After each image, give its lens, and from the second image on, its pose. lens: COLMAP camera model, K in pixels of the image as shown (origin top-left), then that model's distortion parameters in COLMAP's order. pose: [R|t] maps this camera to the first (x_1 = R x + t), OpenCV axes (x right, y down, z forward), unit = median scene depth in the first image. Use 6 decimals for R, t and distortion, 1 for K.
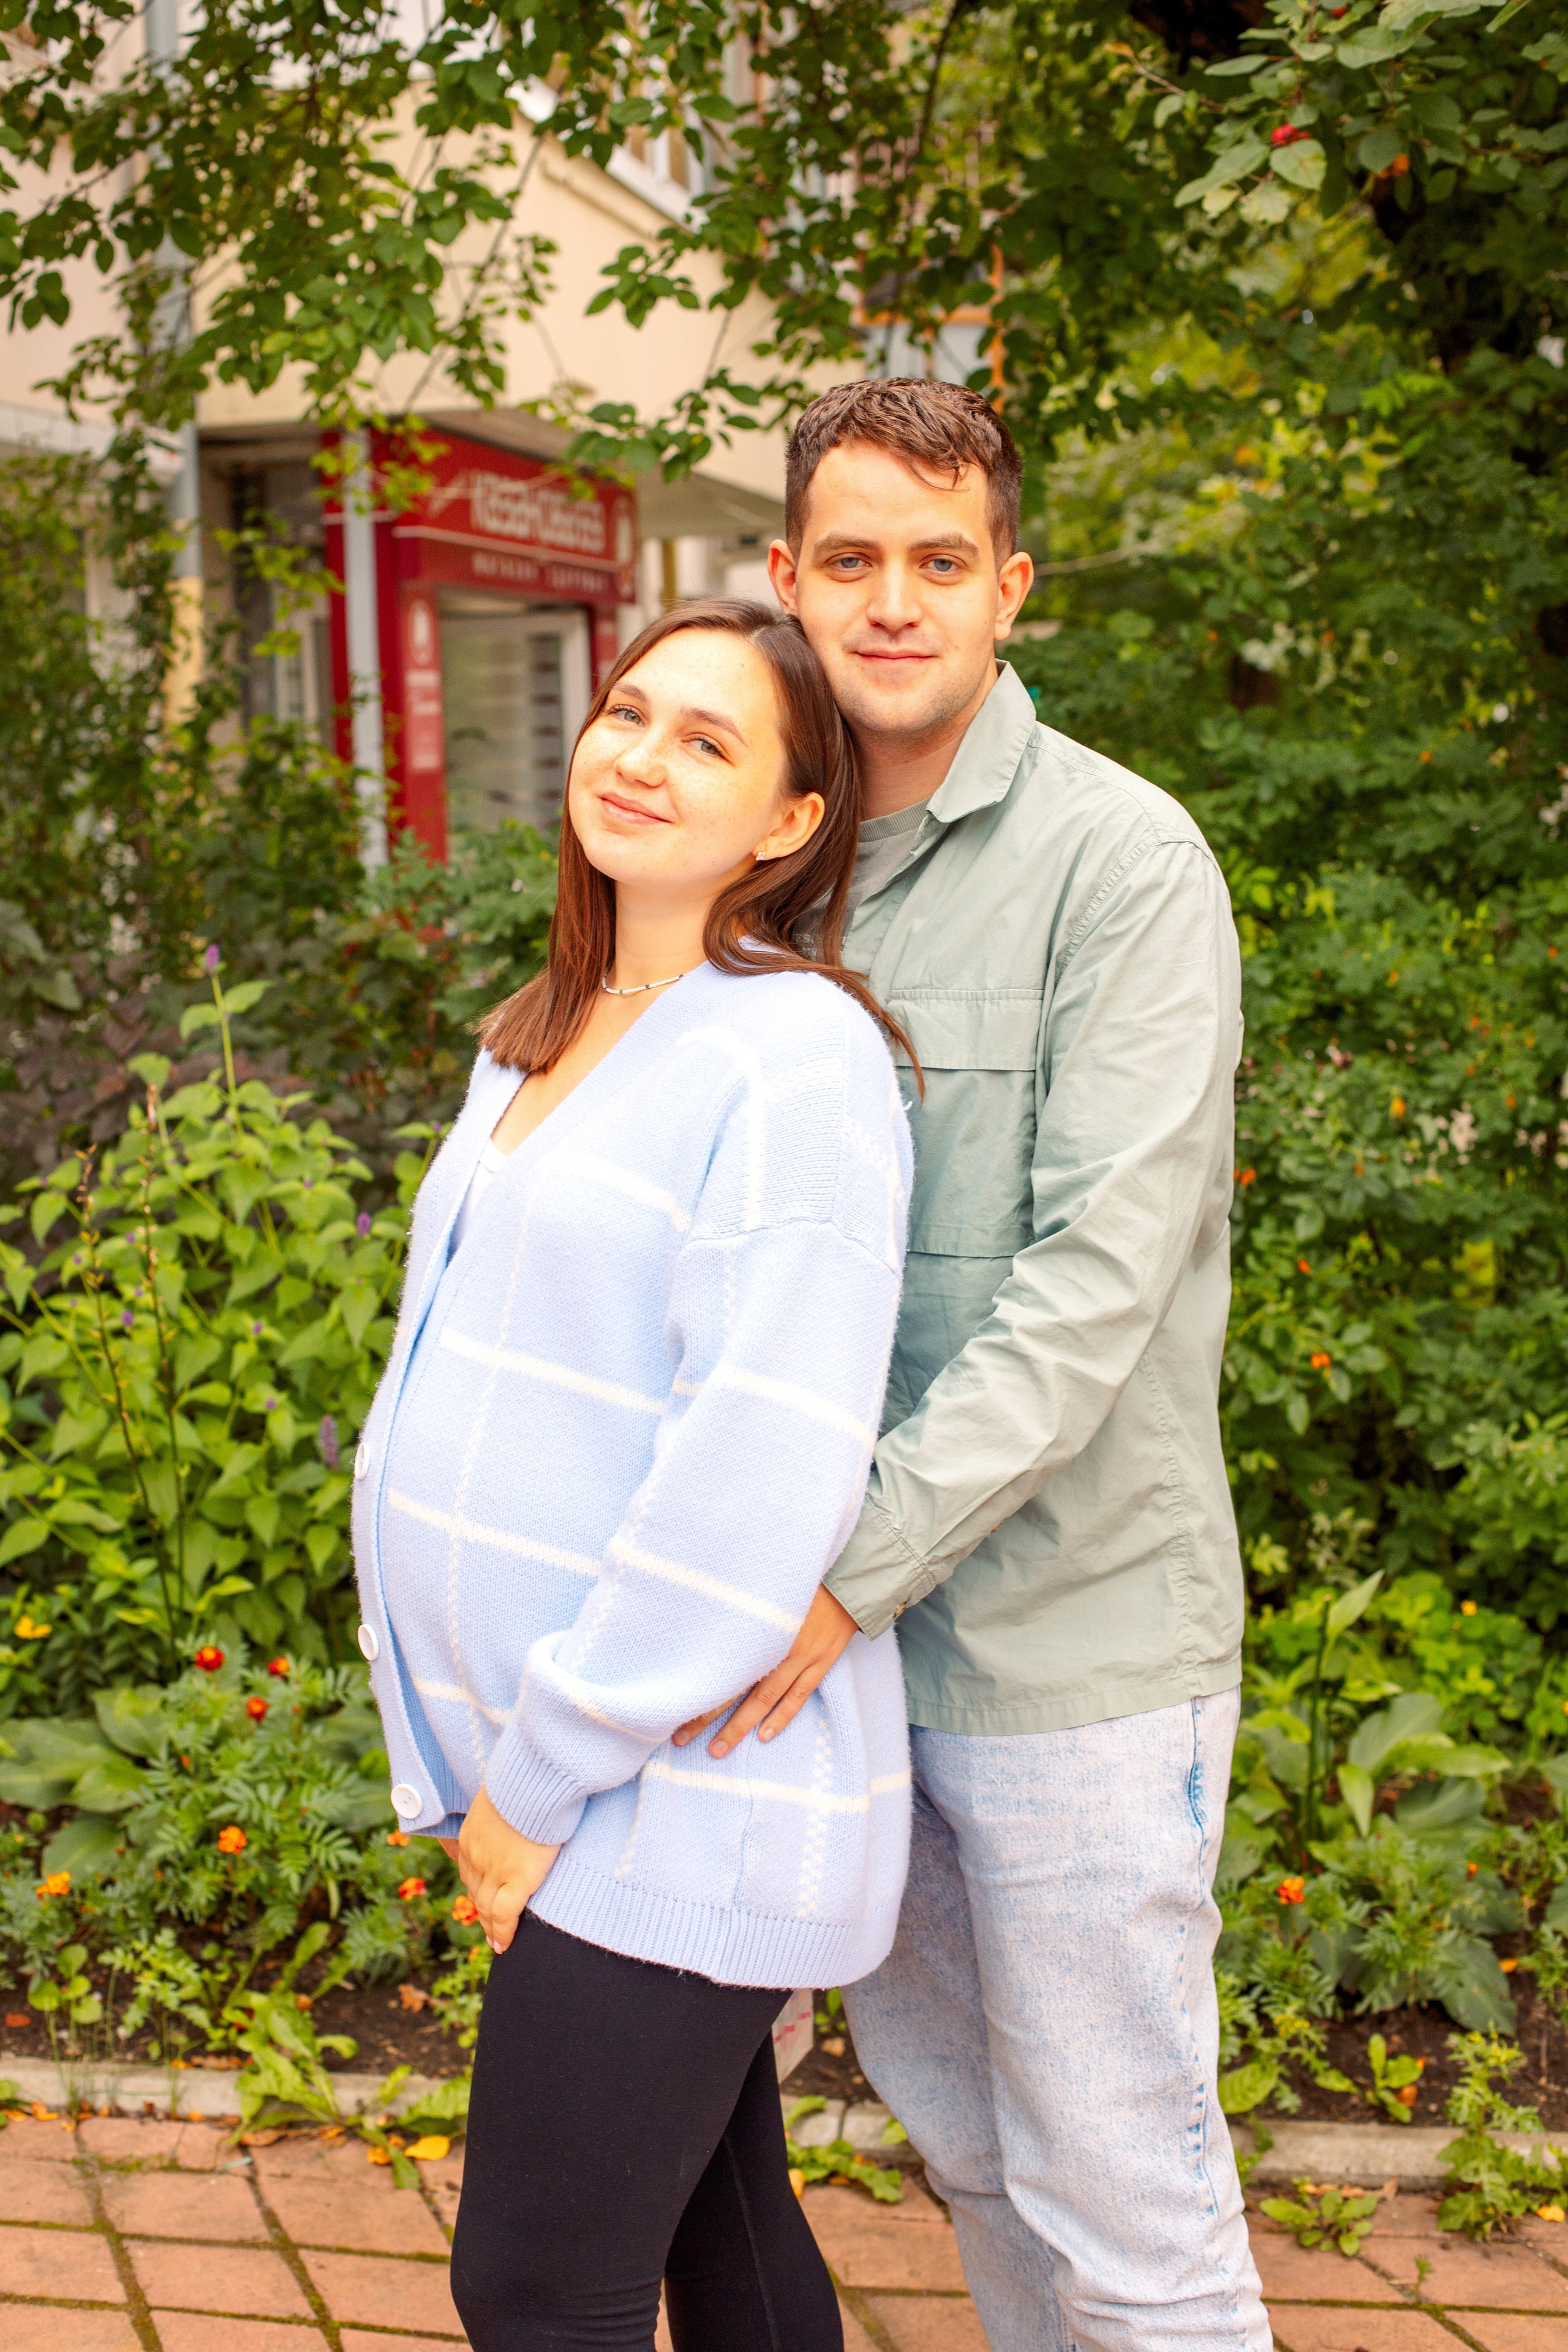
lens RADIAL K [[3421.6, 0, 833.8], [0, 3421.6, 1200.8], [0, 0, 1]] dist [-0.111272, 0.000000]
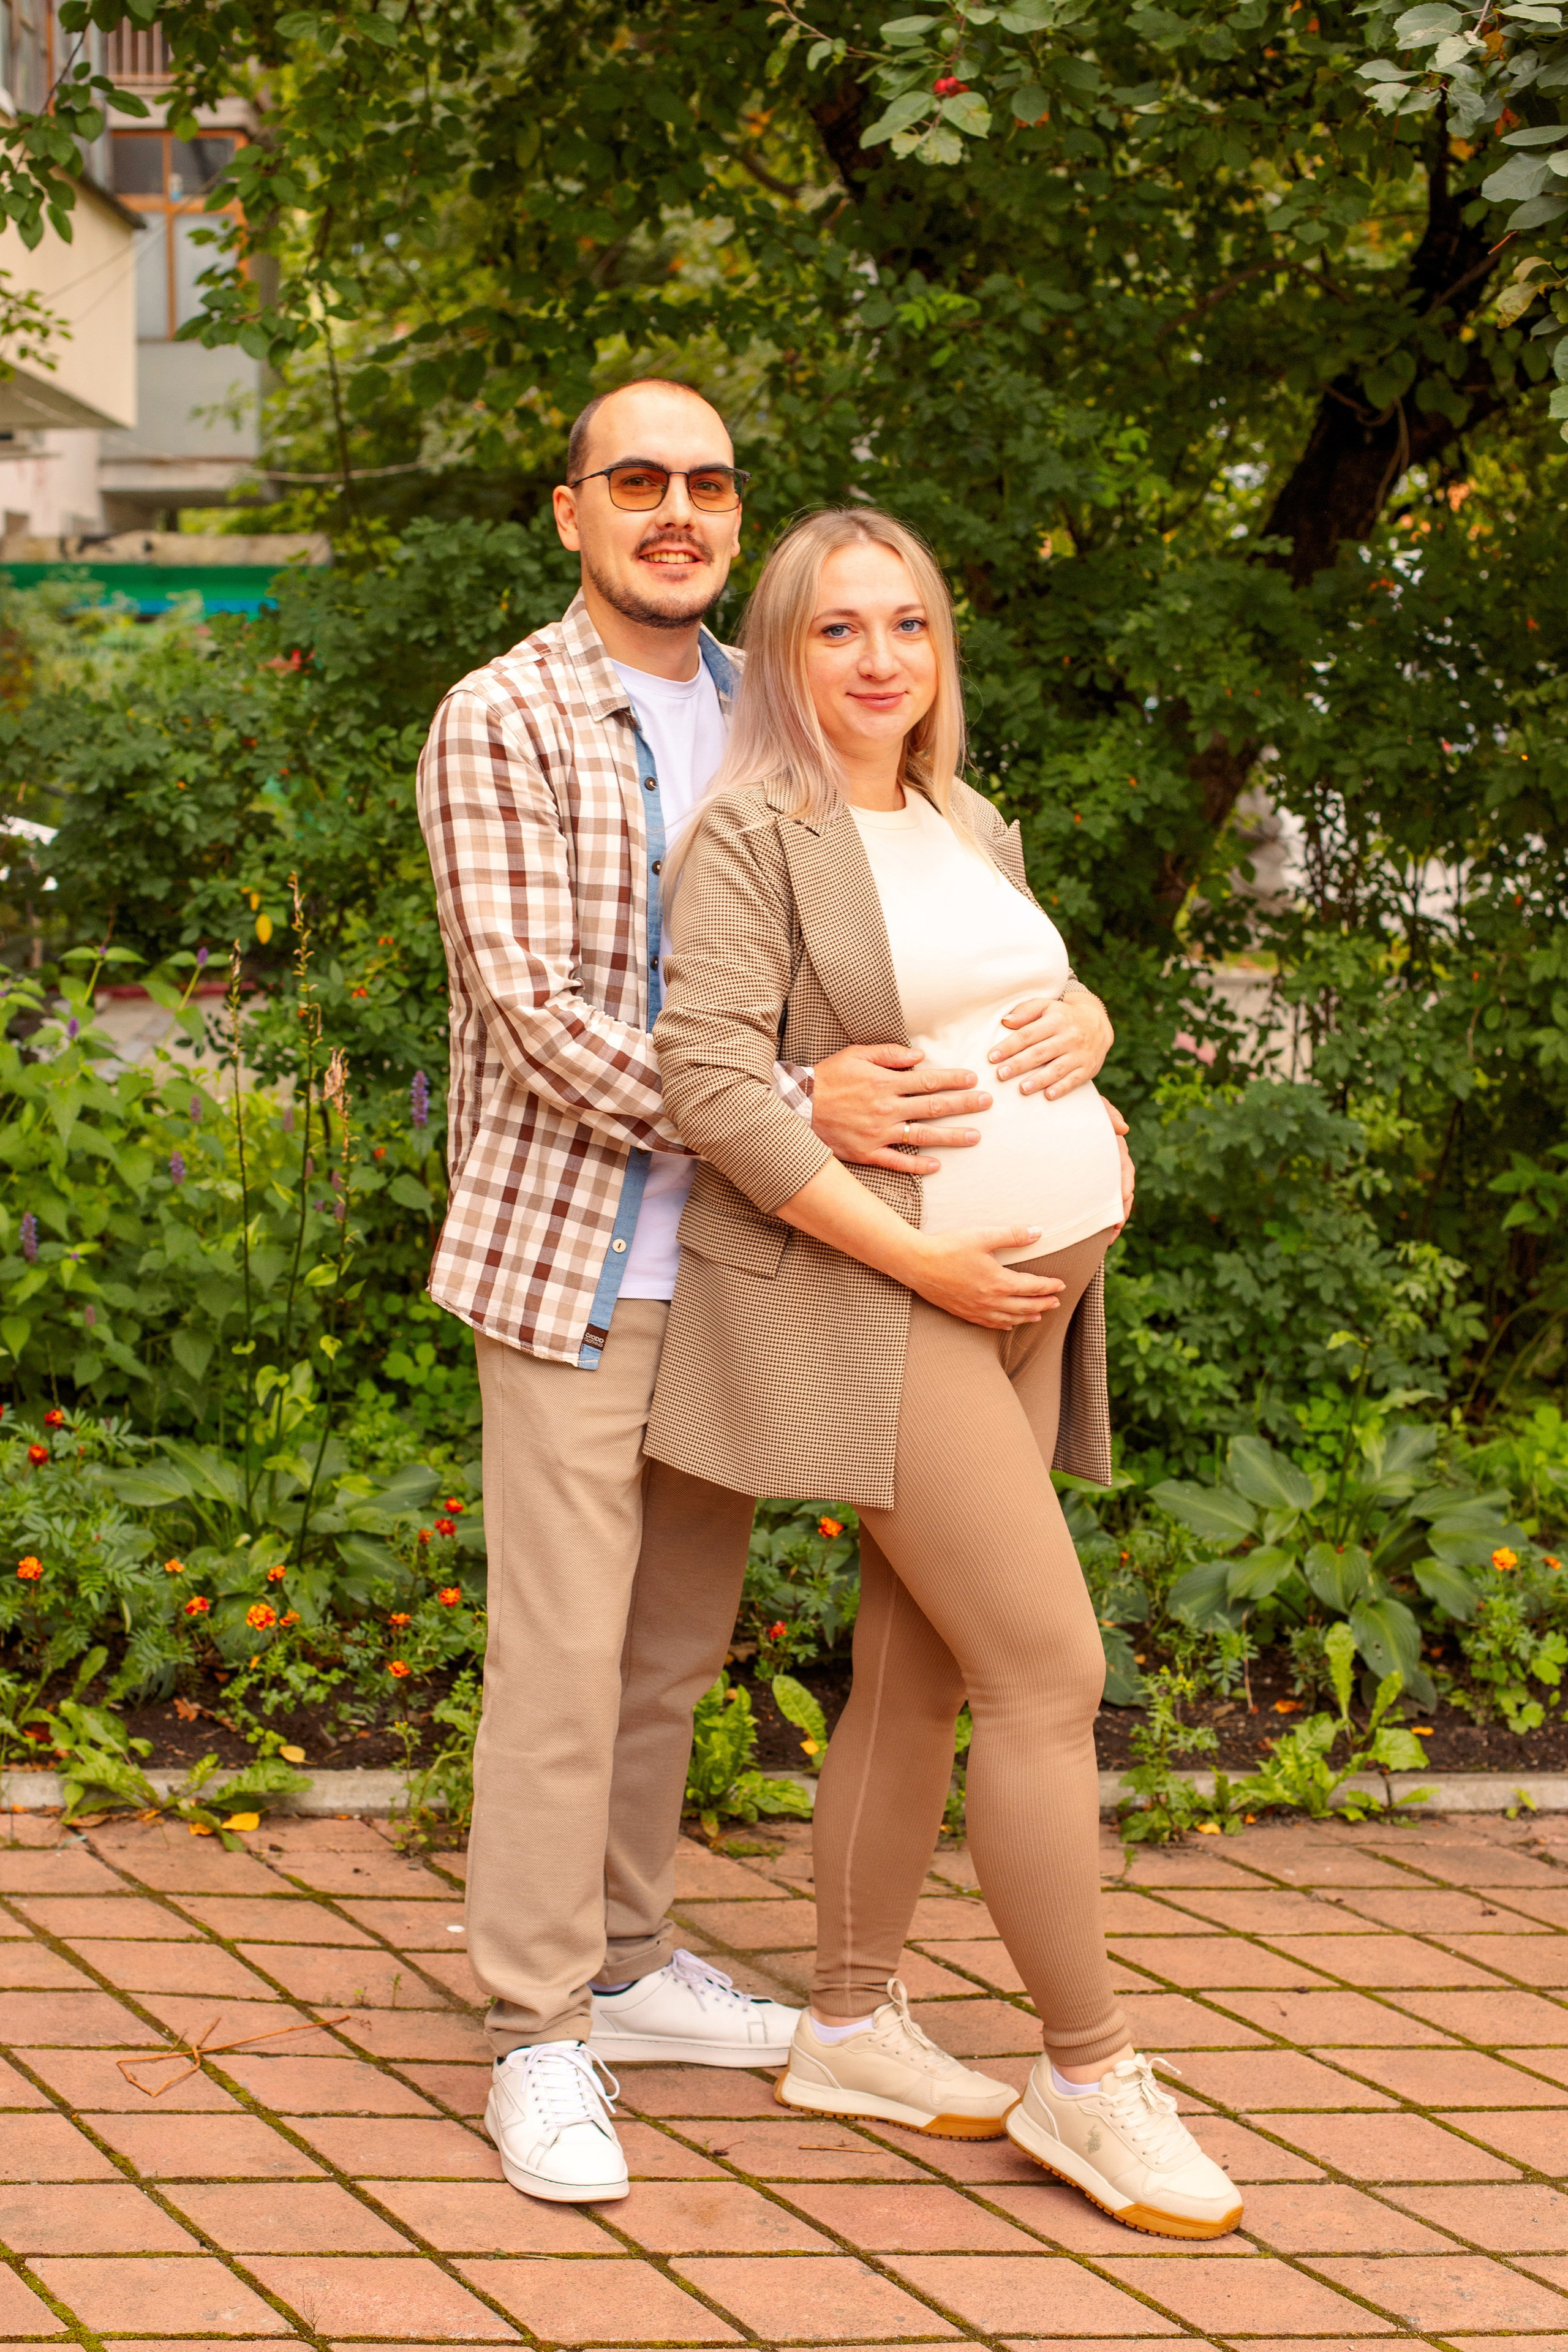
lens RADIAL K [[3713.0, 0, 711.2], [0, 3713.0, 1230.1], [0, 0, 1]] dist [-0.107946, 0.000000]
pose [[0.979685, -0.001653, 0.200534, -0.208499], [-0.001673, 0.999864, 0.016418, 0.059229], [-0.200534, -0.016420, 0.979549, -0.236360]]
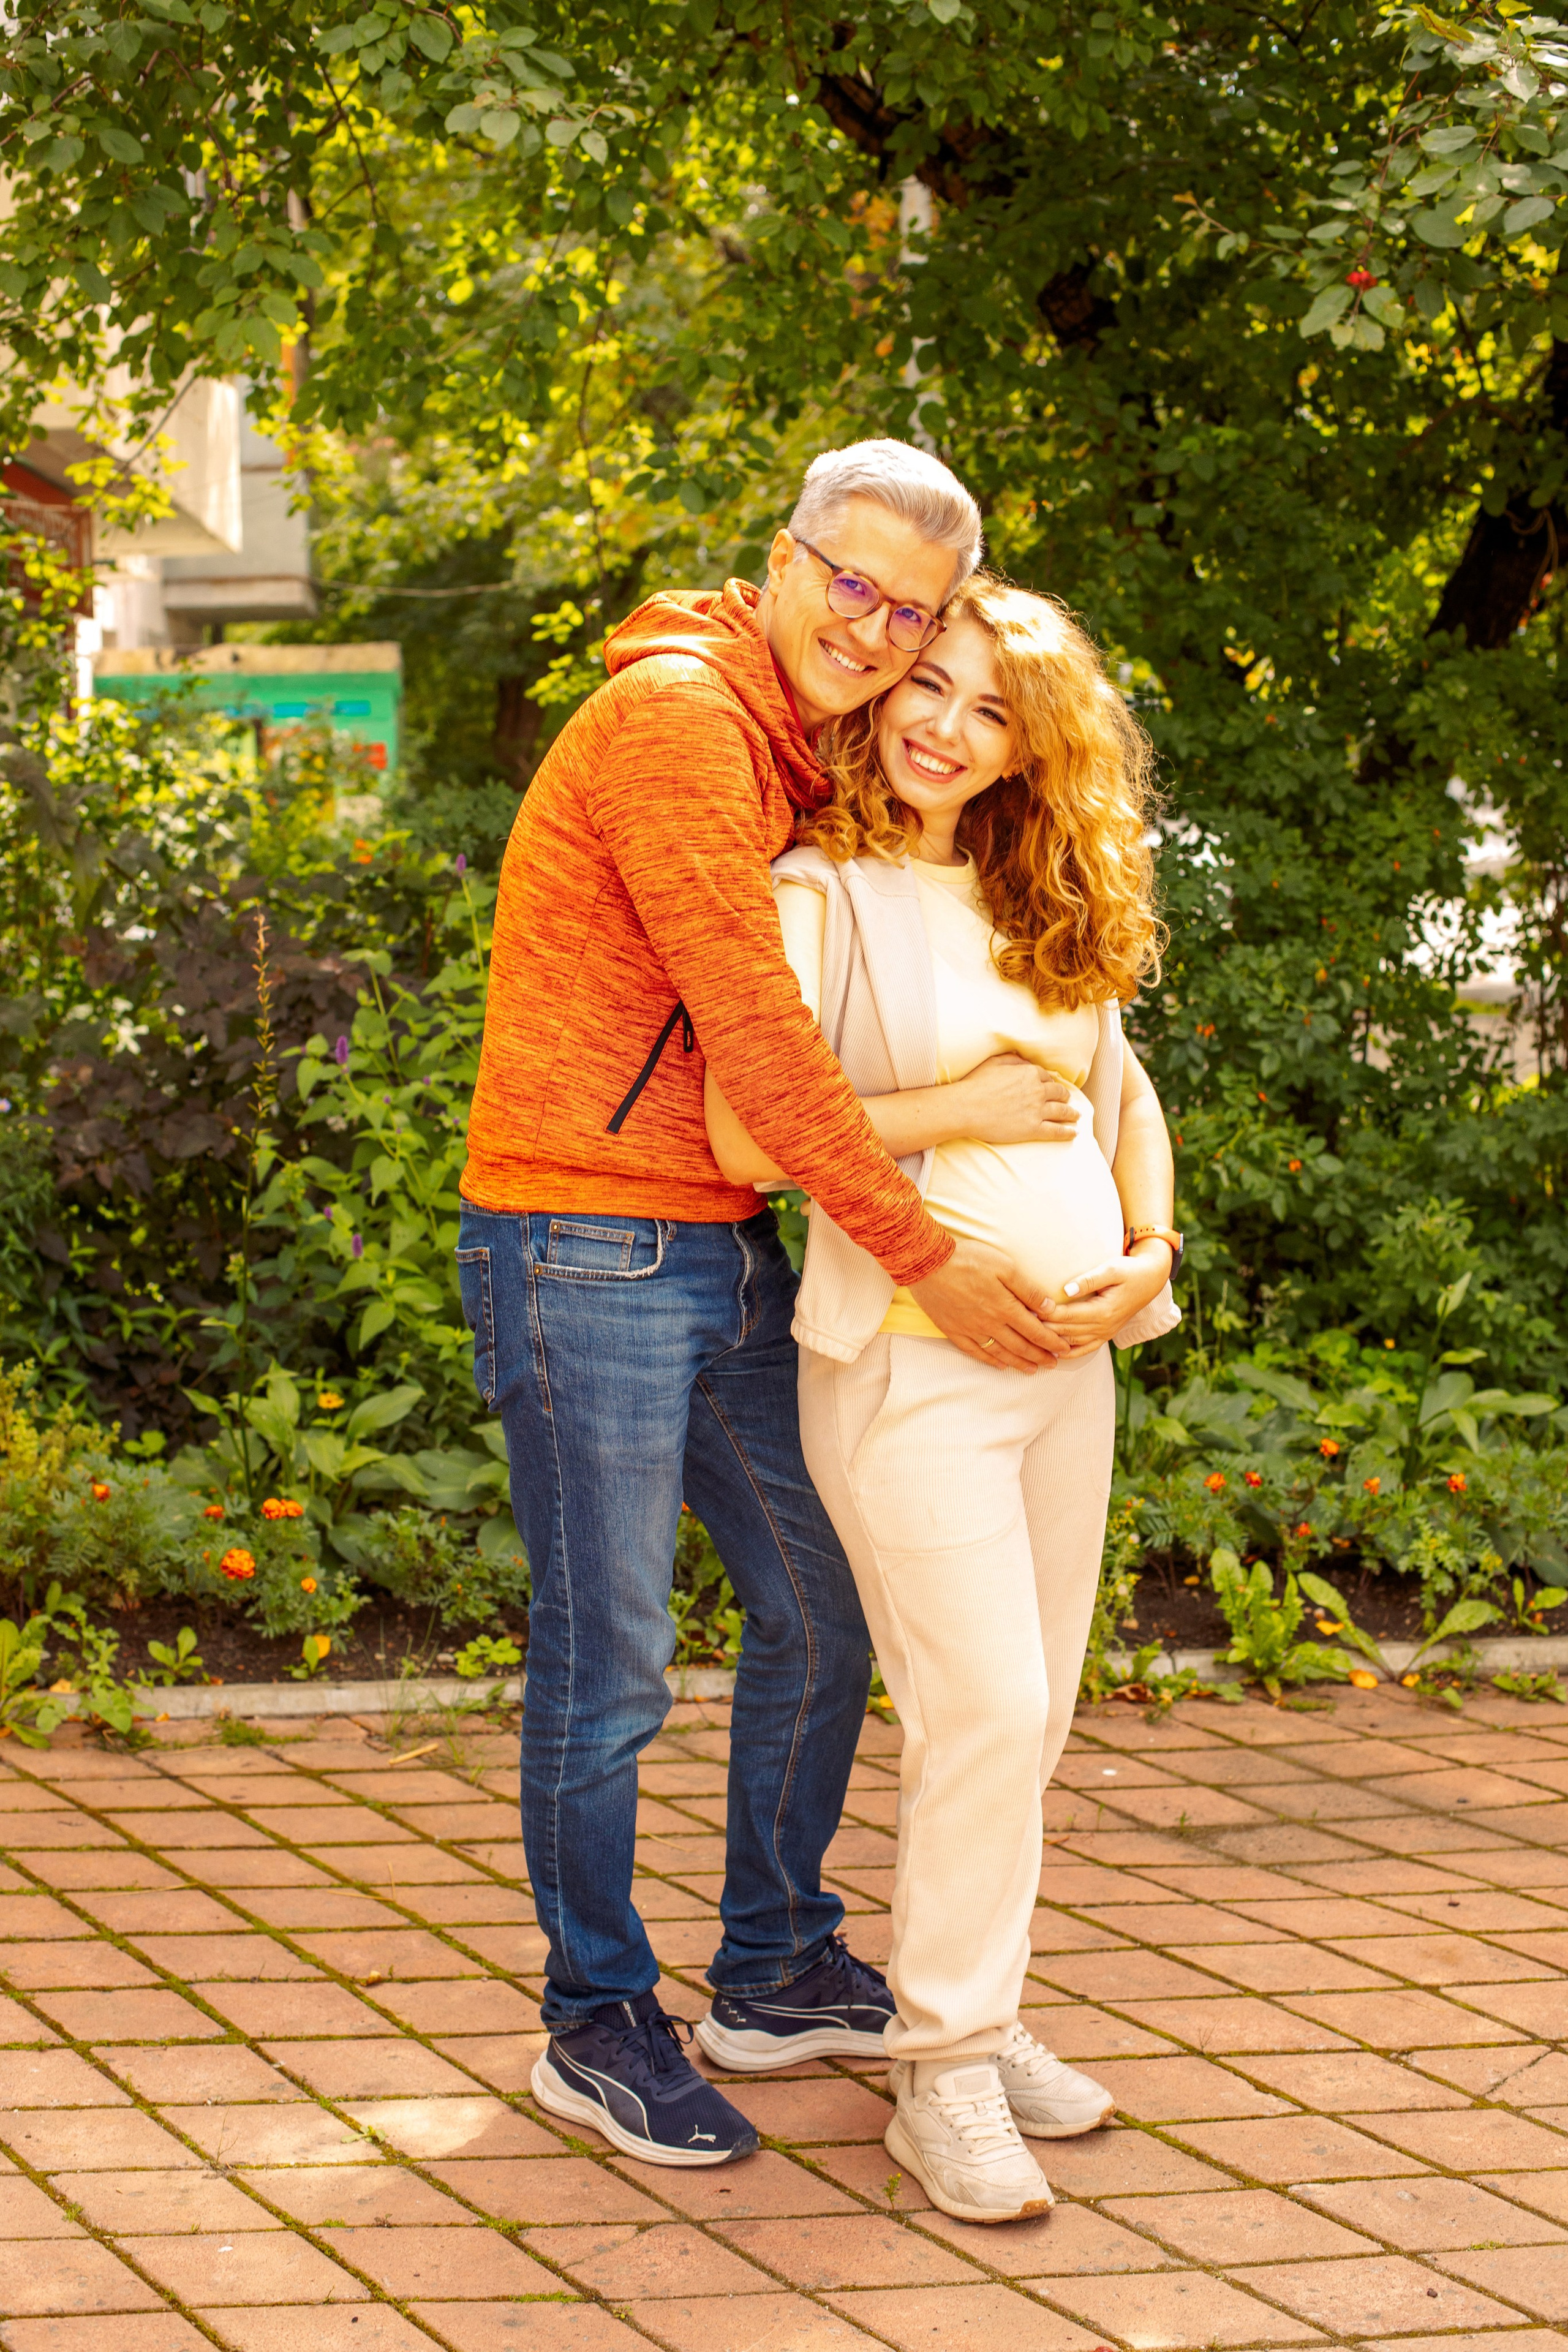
lens RADIAL K [[3421.6, 0, 801.0], [0, 3421.6, 1172.7], [0, 0, 1]] dist [-0.111272, 0.000000]
pose [[0.967465, -0.022651, 0.251989, -0.488427], [0.026571, 0.999573, -0.012166, 0.078207], [-0.251606, 0.018465, 0.967654, -0.333098]]
